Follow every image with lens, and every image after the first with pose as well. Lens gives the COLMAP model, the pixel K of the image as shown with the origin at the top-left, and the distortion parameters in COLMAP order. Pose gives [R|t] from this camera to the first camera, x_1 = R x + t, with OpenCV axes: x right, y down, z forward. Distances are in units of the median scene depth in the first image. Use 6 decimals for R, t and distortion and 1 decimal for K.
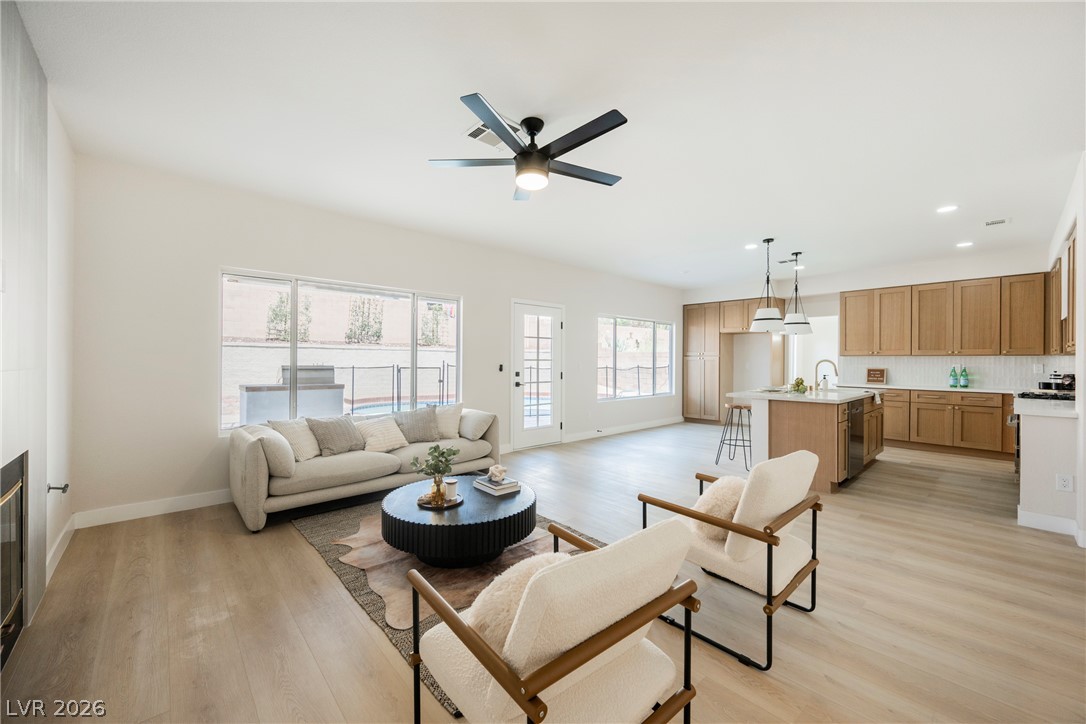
lens RADIAL K [[422.9, 0, 543.0], [0, 422.9, 362.0], [0, 0, 1]] dist [-0.004283, -0.000471]
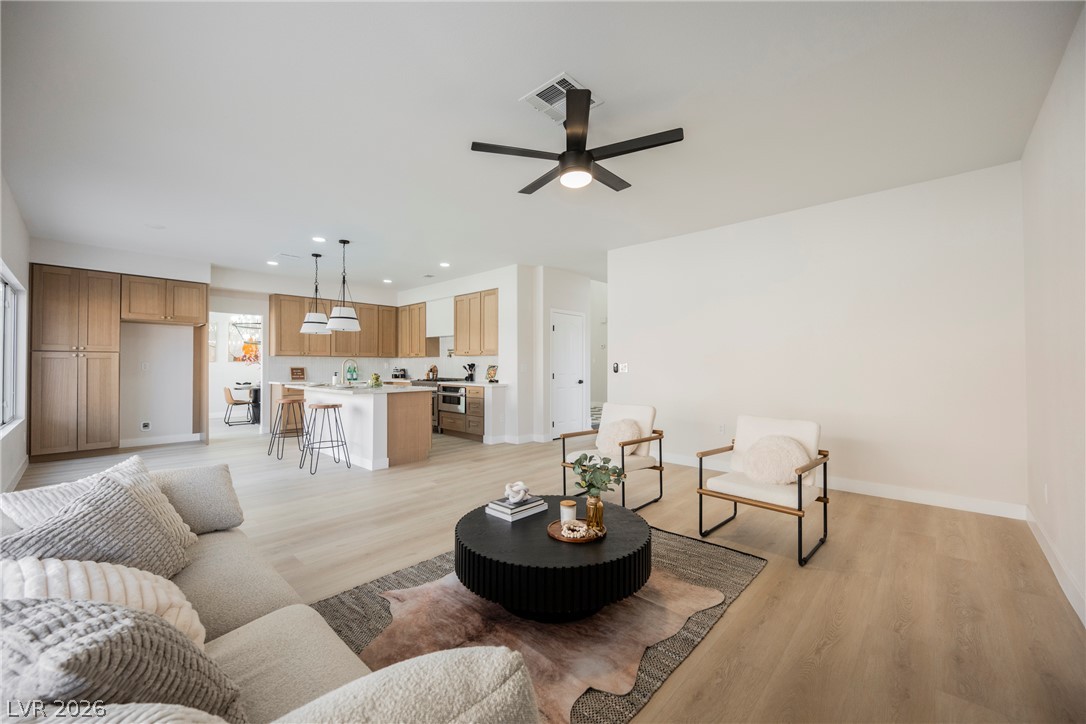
lens RADIAL K [[428.5, 0, 543.0], [0, 428.5, 362.0], [0, 0, 1]] dist [-0.000577, -0.000077]
pose [[-0.095069, 0.005395, 0.995456, -0.480572], [0.002946, 0.999982, -0.005138, 0.010296], [-0.995466, 0.002444, -0.095083, 0.534536]]
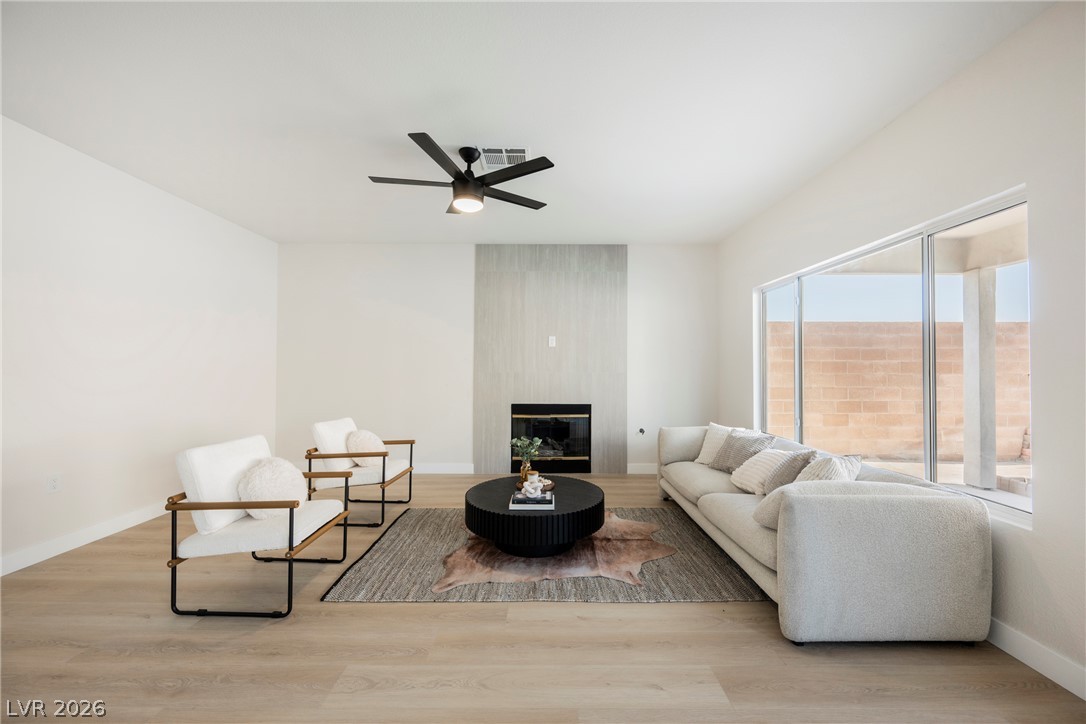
lens RADIAL K [[422.9, 0, 543.0], [0, 422.9, 362.0], [0, 0, 1]] dist [-0.004283, -0.000471]
pose [[-0.665027, -0.020598, -0.746535, 0.287017], [-0.007051, 0.999748, -0.021304, 0.001792], [0.746786, -0.008904, -0.665005, 0.848037]]
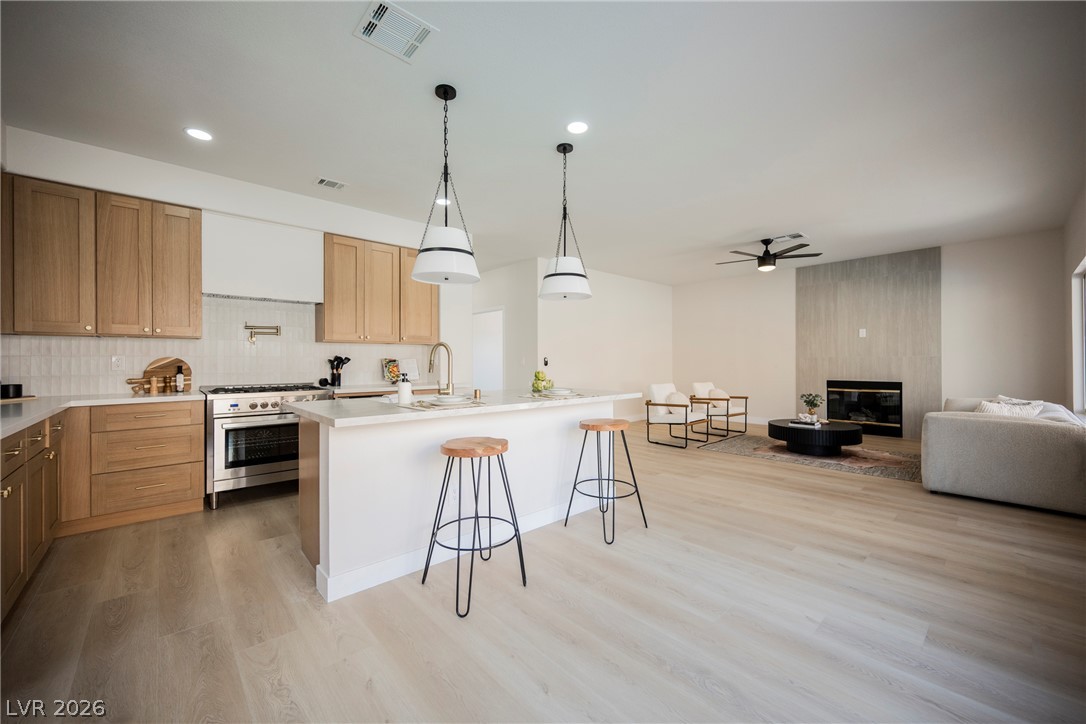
lens RADIAL K [[422.9, 0, 543.0], [0, 422.9, 362.0], [0, 0, 1]] dist [-0.004283, -0.000471]
pose [[-0.999900, -0.000878, -0.014129, 0.493758], [-0.000893, 0.999999, 0.001057, 0.017714], [0.014128, 0.001070, -0.999900, 1.390972]]
